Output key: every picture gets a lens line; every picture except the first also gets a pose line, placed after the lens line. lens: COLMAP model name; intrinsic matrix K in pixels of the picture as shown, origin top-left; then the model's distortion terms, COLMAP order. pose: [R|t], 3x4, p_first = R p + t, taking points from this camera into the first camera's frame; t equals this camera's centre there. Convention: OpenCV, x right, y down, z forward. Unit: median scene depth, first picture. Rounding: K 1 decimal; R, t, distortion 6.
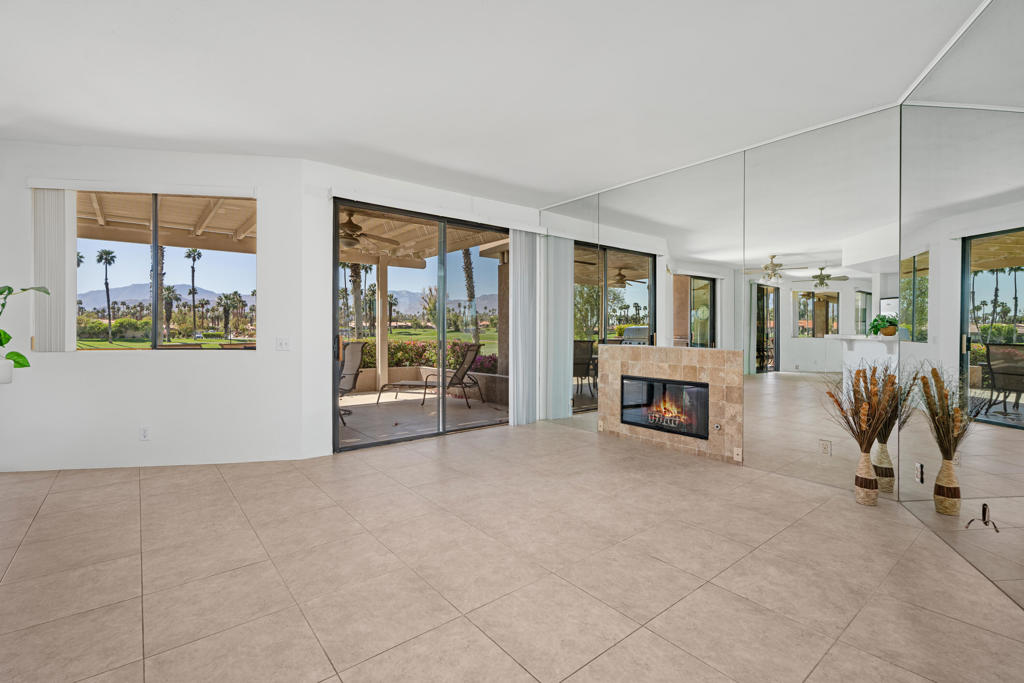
lens RADIAL K [[461.3, 0, 514.6], [0, 461.3, 335.1], [0, 0, 1]] dist [0.002197, 0.000128]
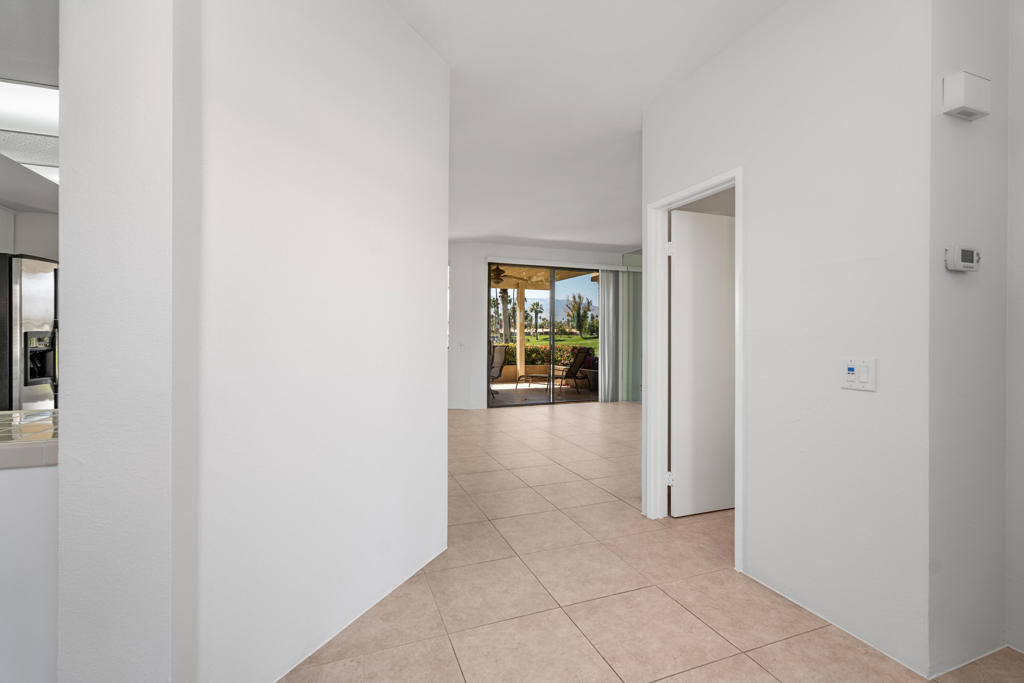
lens RADIAL K [[461.3, 0, 509.0], [0, 461.3, 338.7], [0, 0, 1]] dist [0.002197, 0.000128]
pose [[0.948006, 0.002454, -0.318242, 0.107695], [-0.004183, 0.999980, -0.004749, 0.000006], [0.318224, 0.005833, 0.947998, -0.284045]]
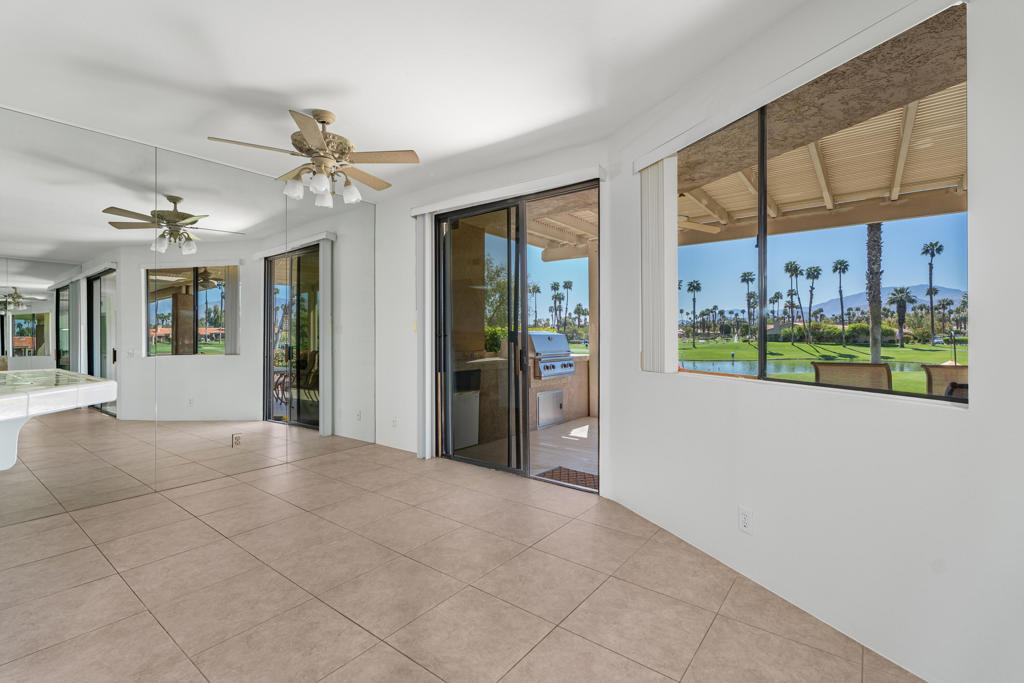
lens RADIAL K [[461.3, 0, 513.4], [0, 461.3, 335.5], [0, 0, 1]] dist [0.002197, 0.000128]
pose [[0.223754, 0.001184, -0.974645, -0.110561], [-0.009491, 0.999954, -0.000965, -0.009860], [0.974599, 0.009466, 0.223755, 0.221746]]
